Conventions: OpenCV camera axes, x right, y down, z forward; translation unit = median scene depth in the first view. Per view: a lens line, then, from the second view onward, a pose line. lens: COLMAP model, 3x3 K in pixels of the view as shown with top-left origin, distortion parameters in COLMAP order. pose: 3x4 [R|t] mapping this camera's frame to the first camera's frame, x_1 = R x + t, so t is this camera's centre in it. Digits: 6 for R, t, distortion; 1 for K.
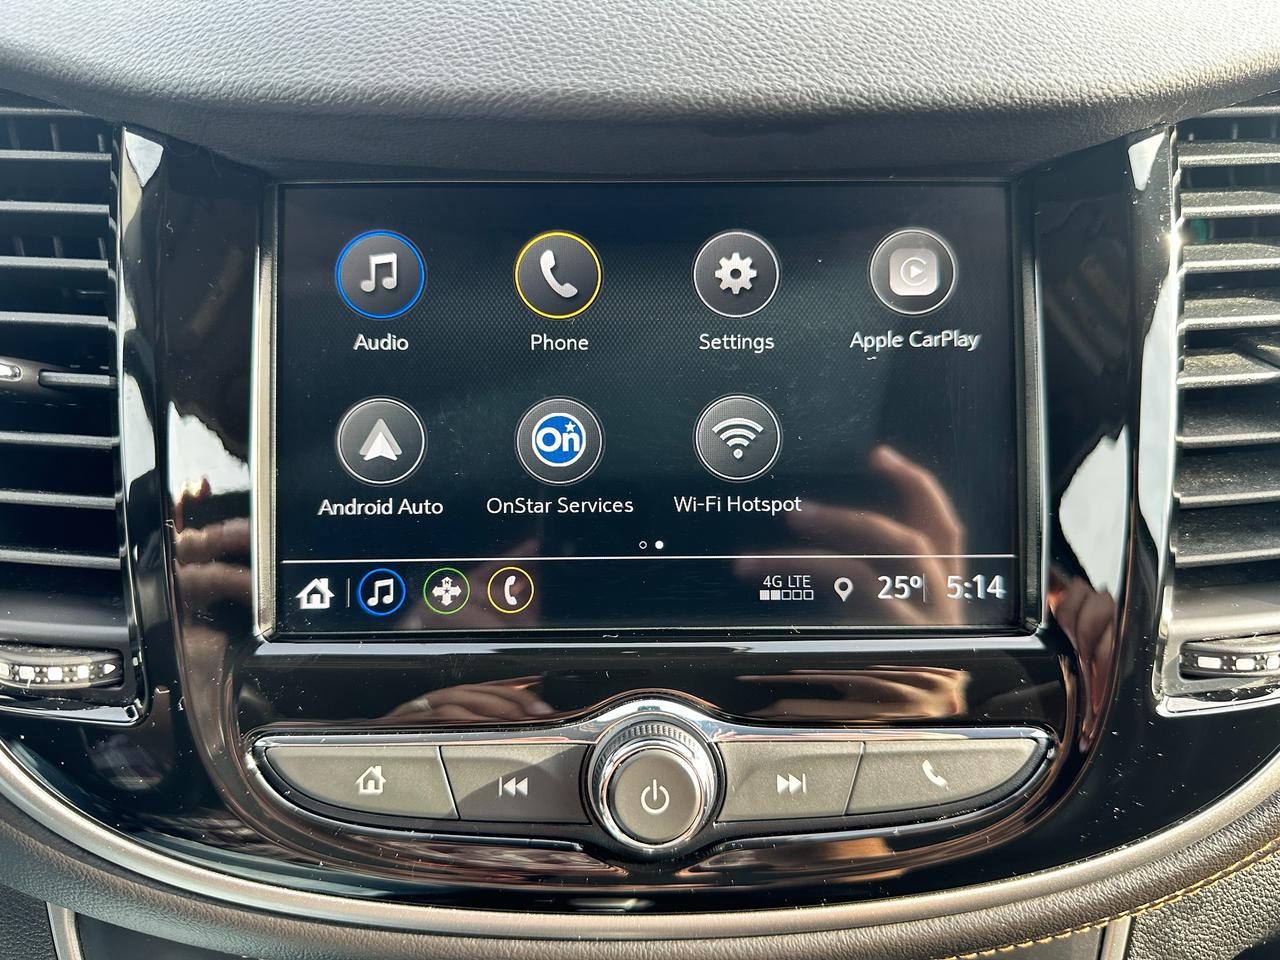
lens RADIAL K [[902.1, 0, 635.5], [0, 902.1, 480.3], [0, 0, 1]] dist [-0.046769, 0.006778]
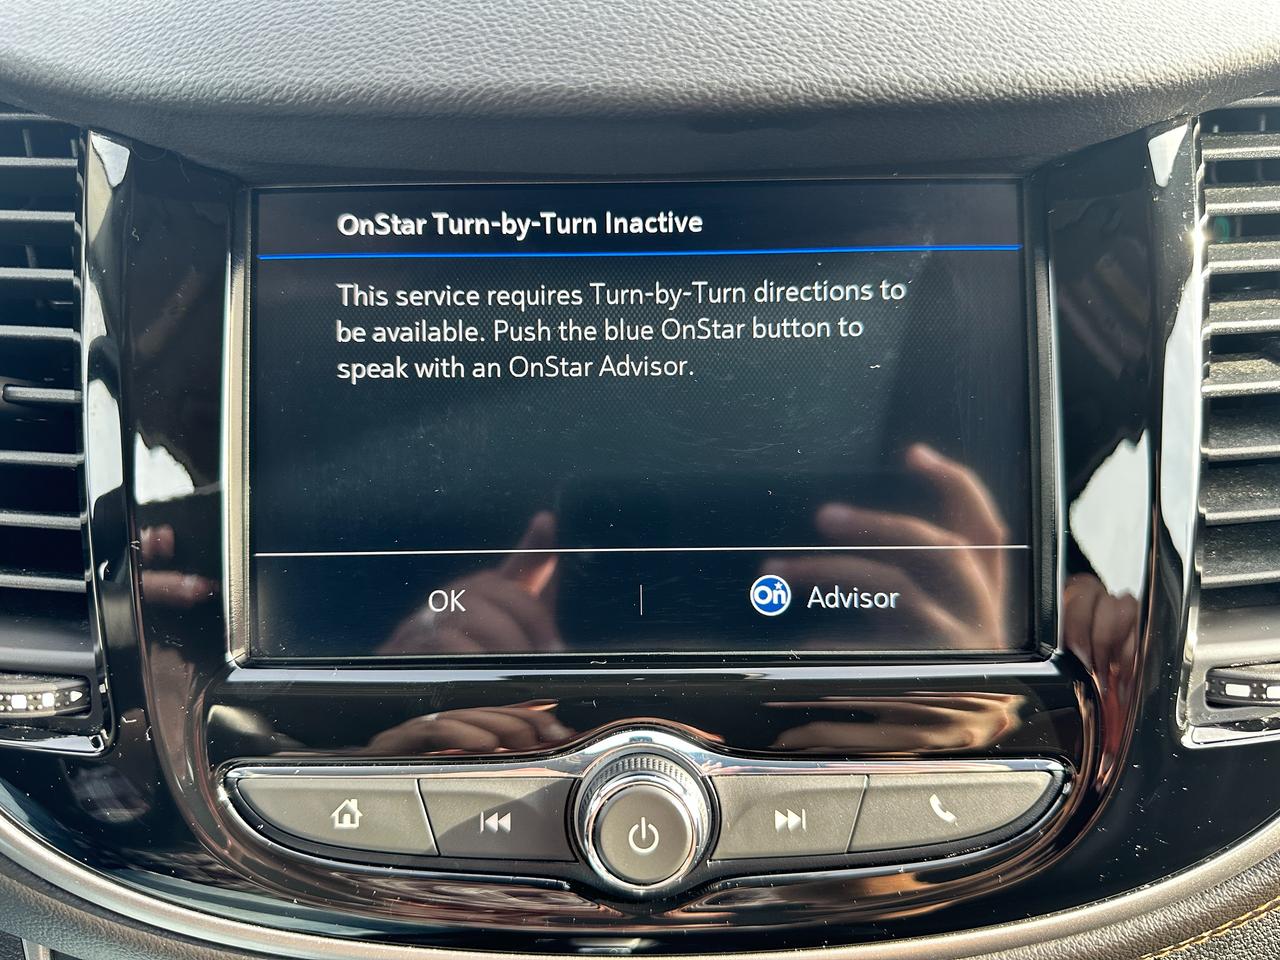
lens RADIAL K [[905.2, 0, 640.0], [0, 905.2, 480.0], [0, 0, 1]] dist [-0.053580, 0.012647]
pose [[0.999819, -0.003982, -0.018583, 0.035063], [0.003948, 0.999990, -0.001900, -0.017044], [0.018590, 0.001826, 0.999826, 0.053538]]
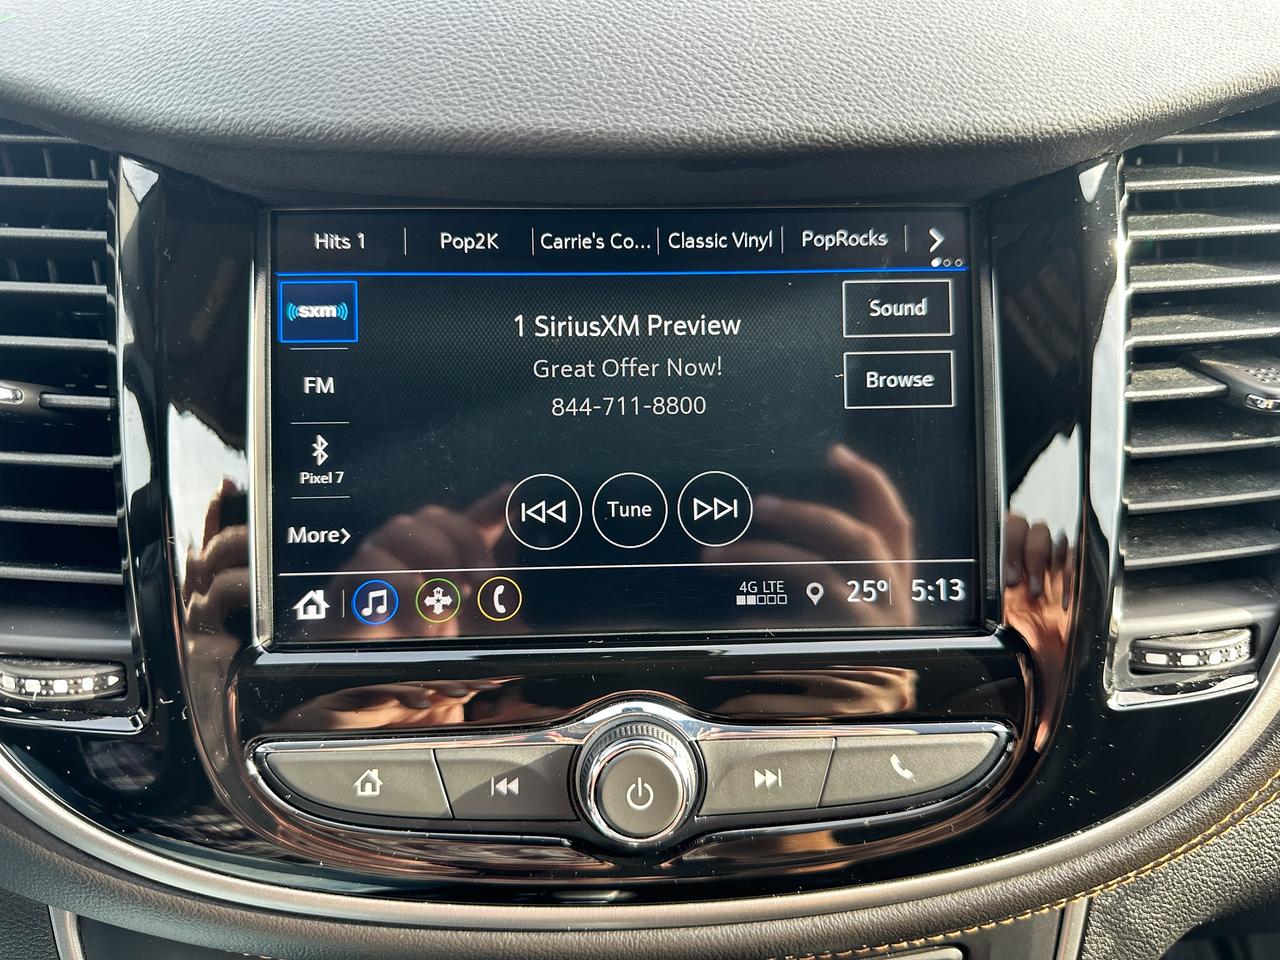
lens RADIAL K [[896.5, 0, 632.2], [0, 896.5, 477.6], [0, 0, 1]] dist [-0.036499, -0.003577]
pose [[0.999562, -0.009513, 0.028036, -0.012727], [0.009423, 0.999950, 0.003362, -0.022628], [-0.028067, -0.003096, 0.999601, -0.049576]]
